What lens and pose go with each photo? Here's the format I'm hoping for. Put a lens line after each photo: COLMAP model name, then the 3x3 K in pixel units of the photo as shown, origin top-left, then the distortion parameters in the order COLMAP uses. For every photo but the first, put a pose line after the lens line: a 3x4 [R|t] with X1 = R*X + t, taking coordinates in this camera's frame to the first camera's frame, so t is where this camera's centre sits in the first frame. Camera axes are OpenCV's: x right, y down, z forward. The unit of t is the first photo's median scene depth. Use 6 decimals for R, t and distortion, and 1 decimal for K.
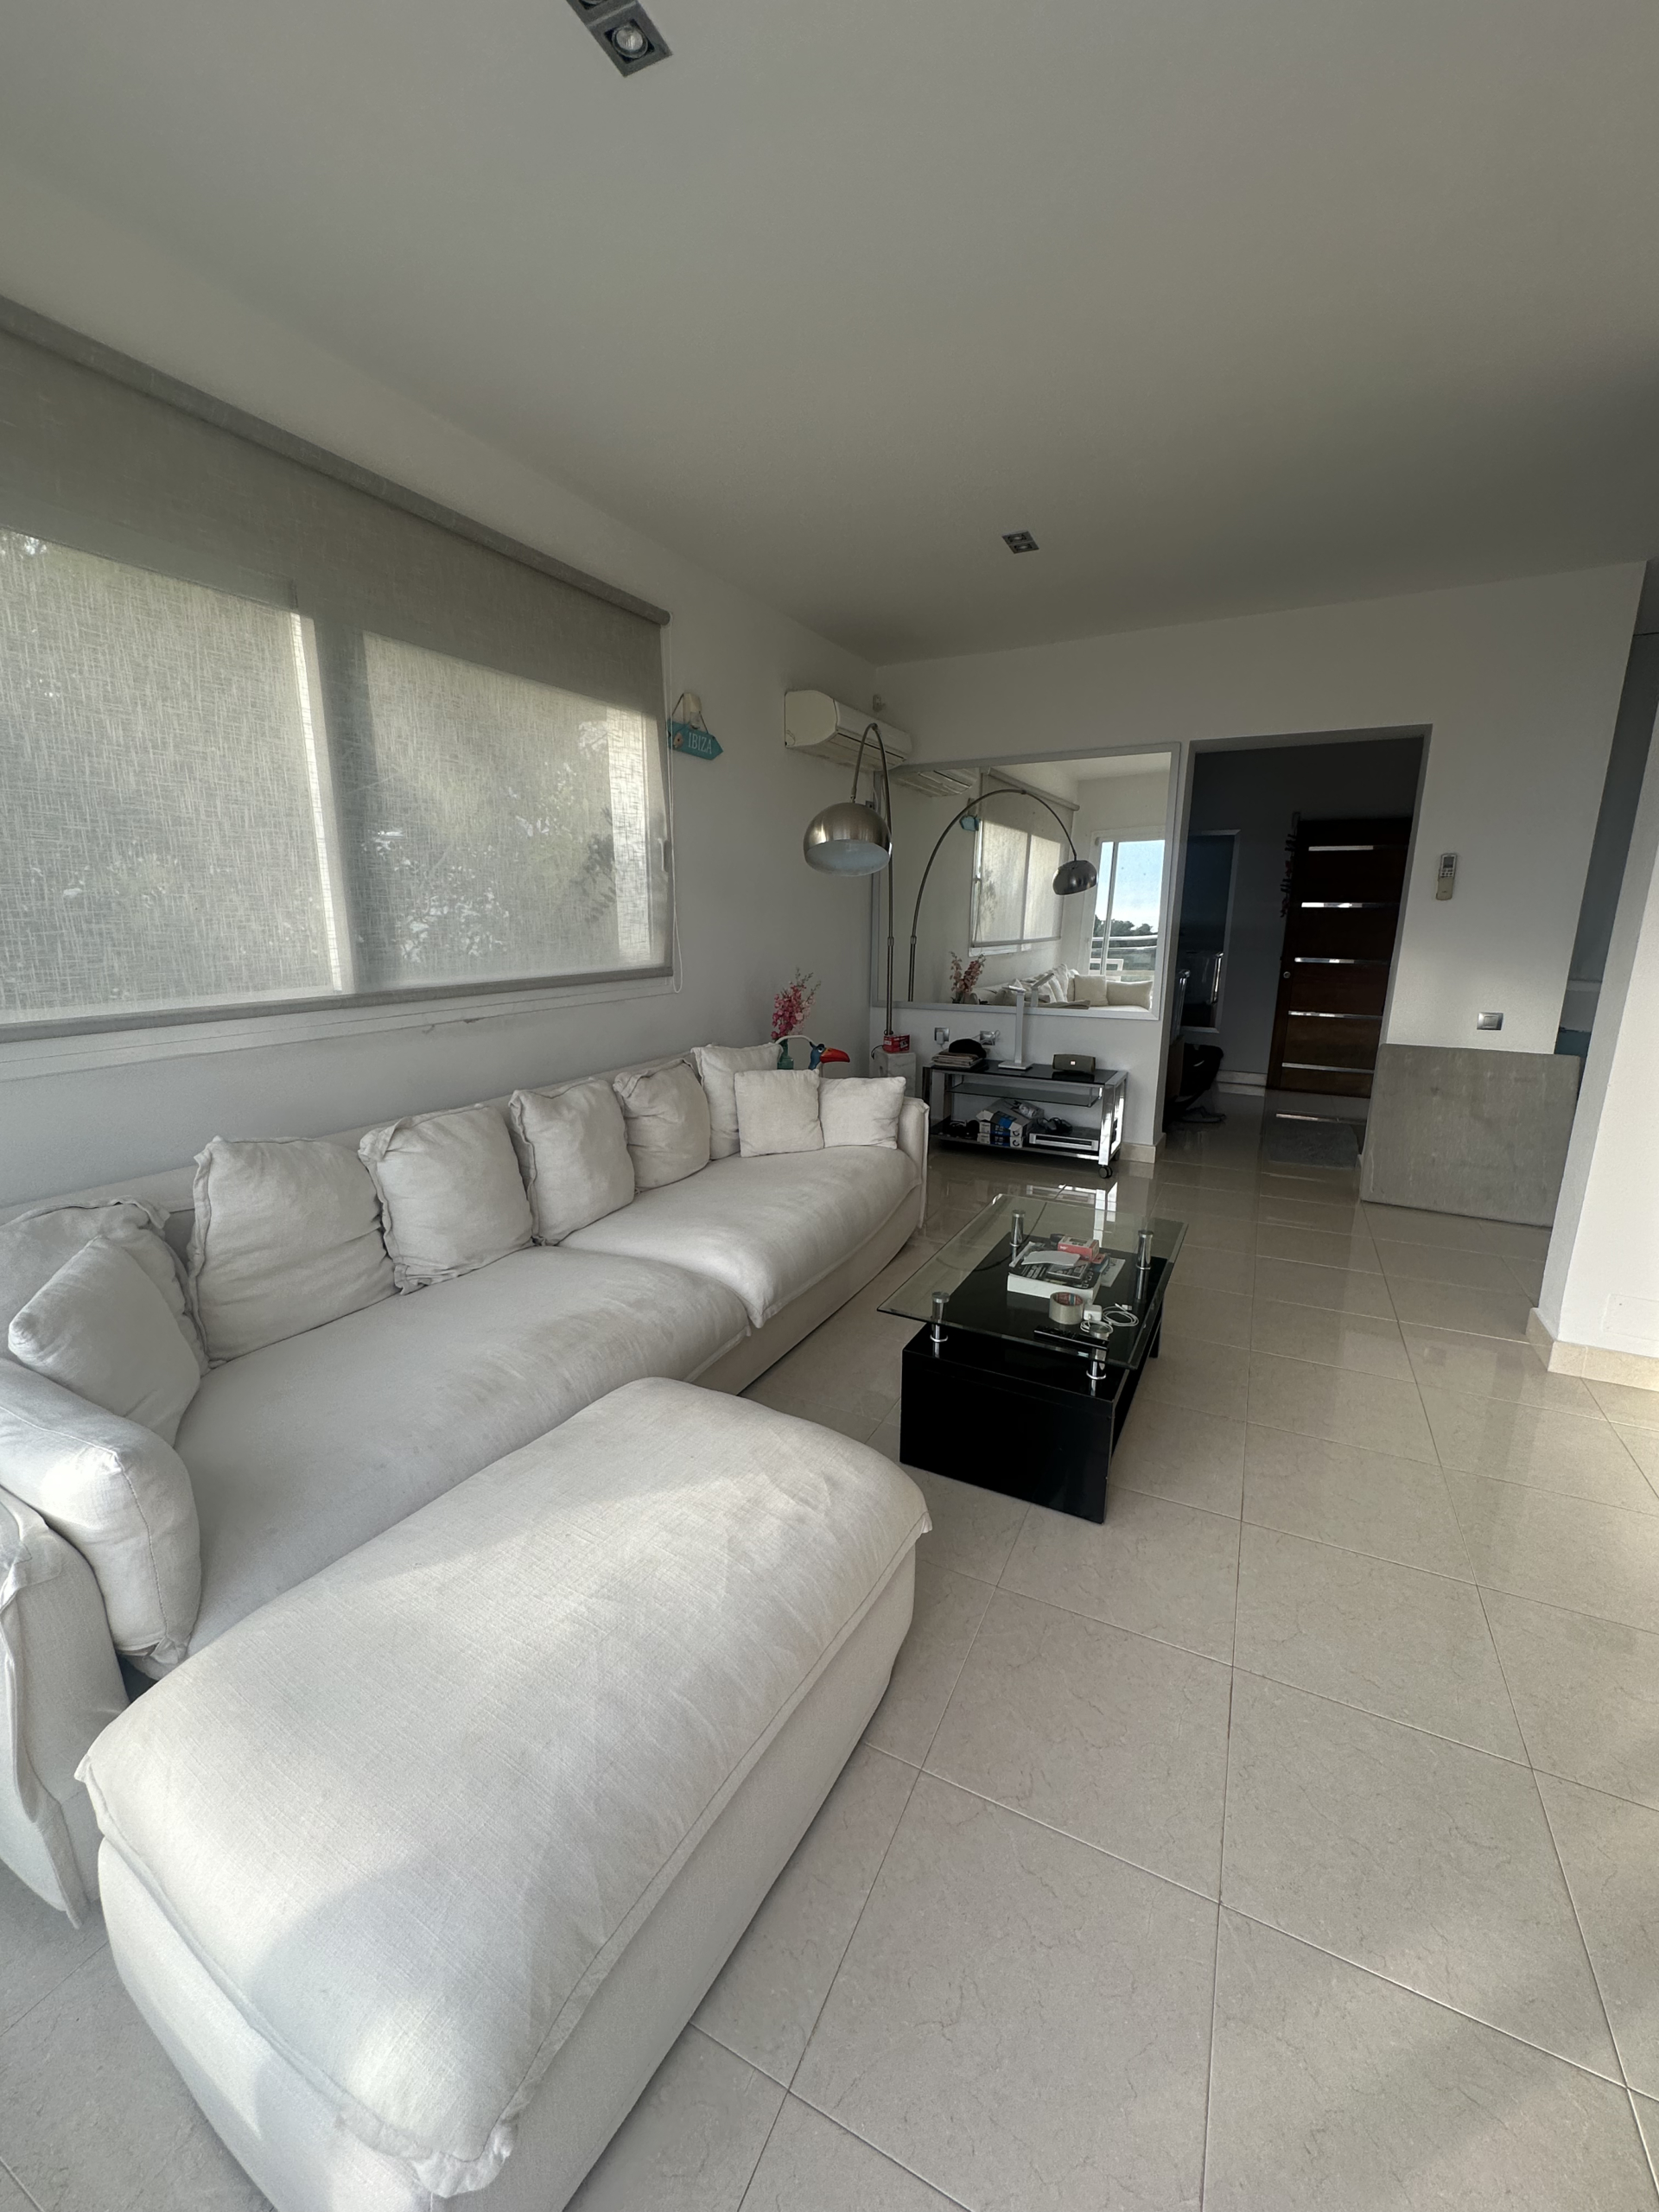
lens RADIAL K [[885.5, 0, 821.4], [0, 885.5, 1104.4], [0, 0, 1]] dist [-0.006100, 0.002531]
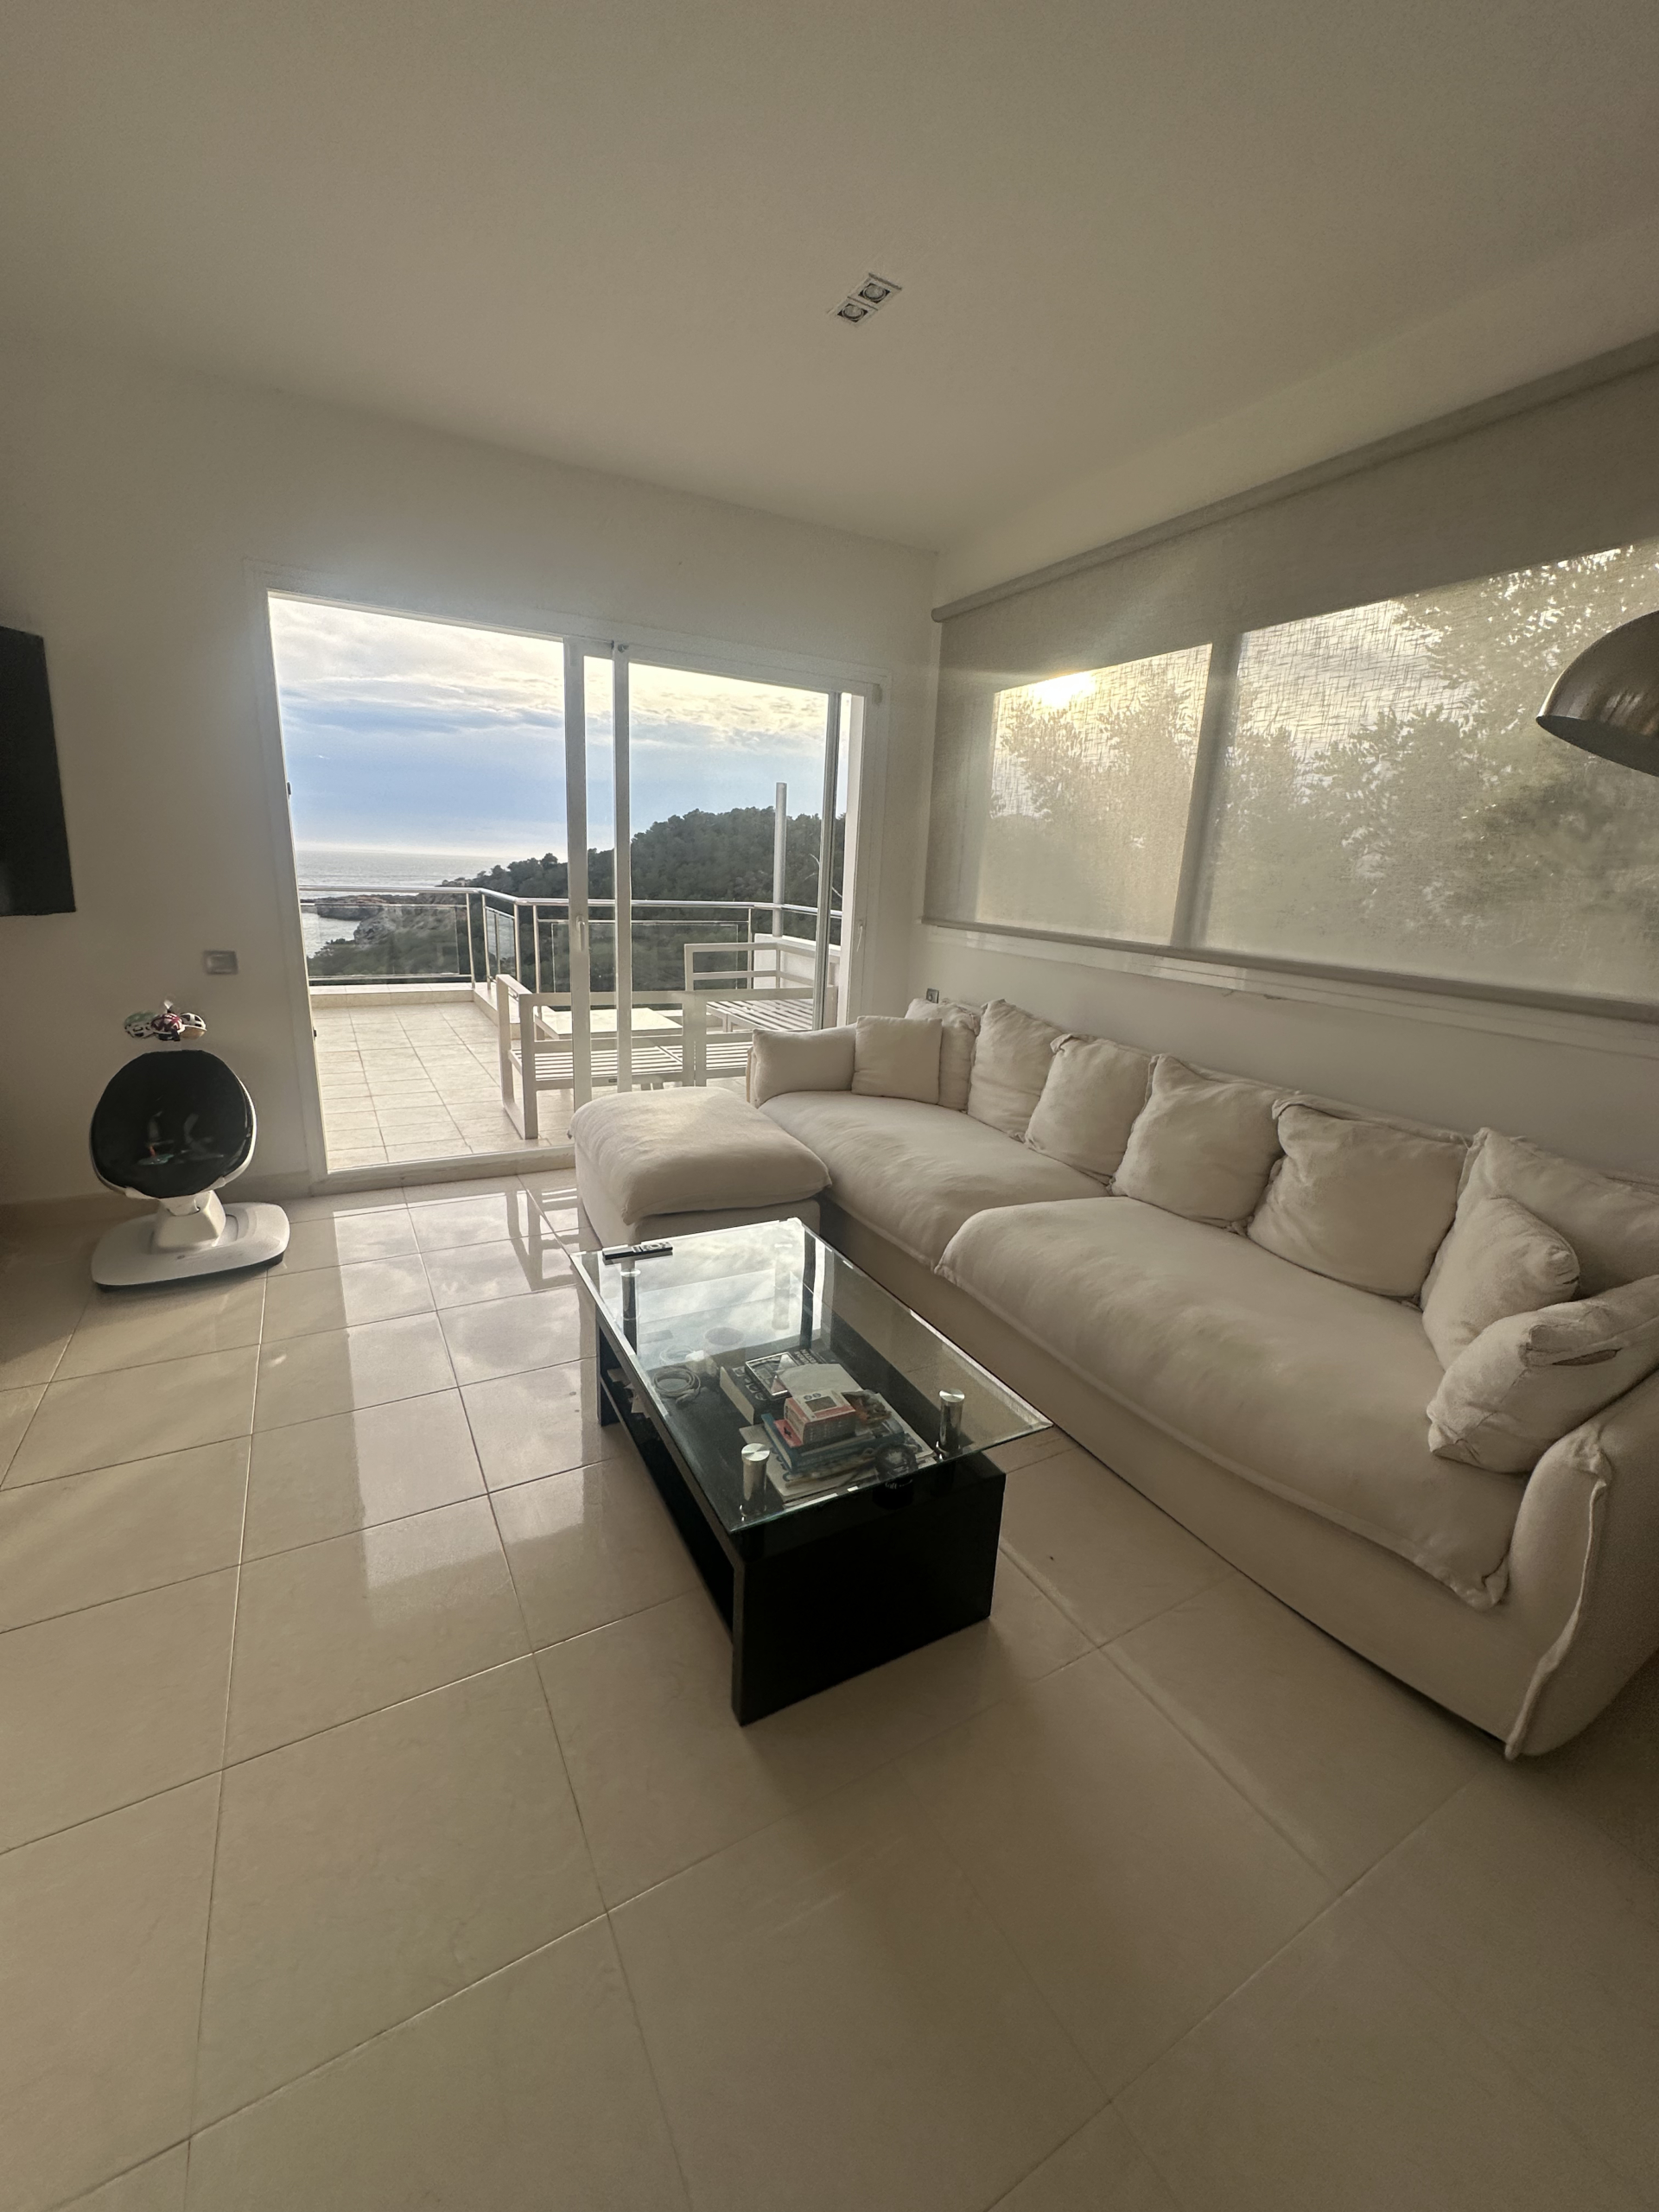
lens RADIAL K [[885.5, 0, 829.5], [0, 885.5, 1096.3], [0, 0, 1]] dist [-0.006100, 0.002531]
pose [[-0.548733, 0.184510, -0.815383, 0.756592], [-0.222649, 0.907859, 0.355273, -0.259019], [0.805804, 0.376494, -0.457091, 1.215657]]
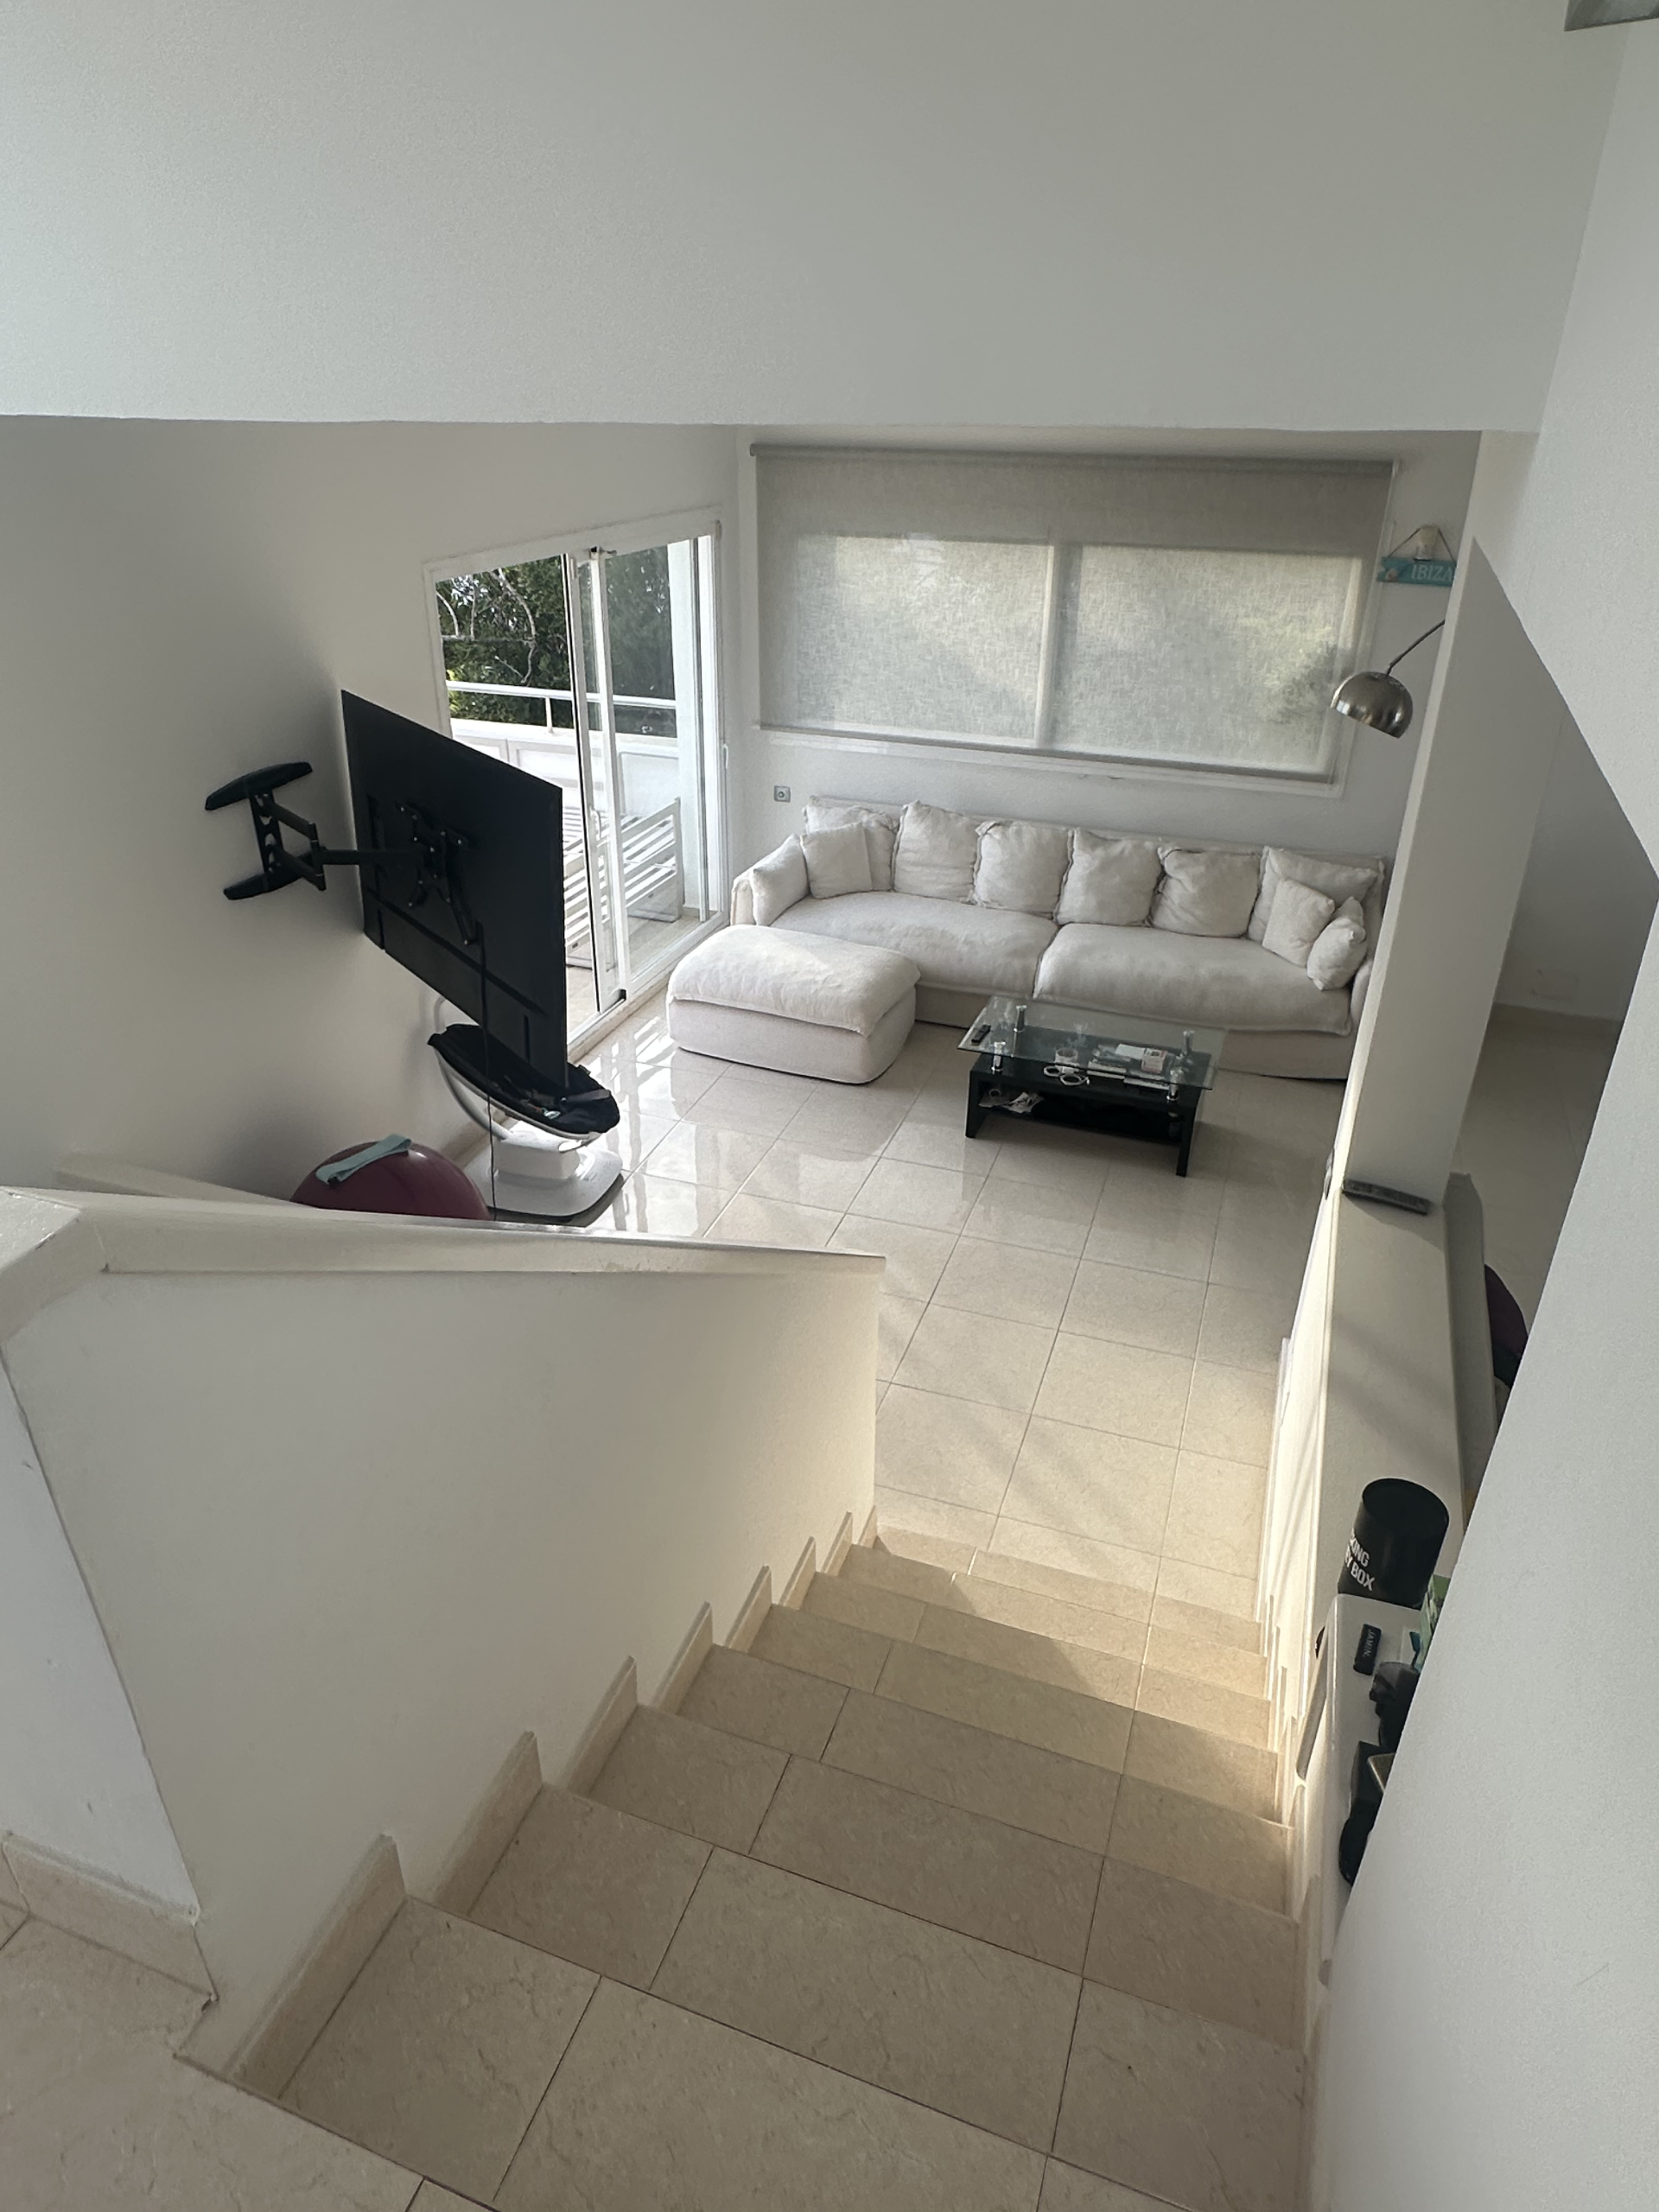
lens RADIAL K [[1372.7, 0, 814.7], [0, 1372.7, 1086.0], [0, 0, 1]] dist [-0.005233, -0.000949]
pose [[0.133525, 0.457867, -0.878936, 2.126228], [-0.217419, 0.878806, 0.424769, -0.591179], [0.966902, 0.134380, 0.216892, 0.039546]]
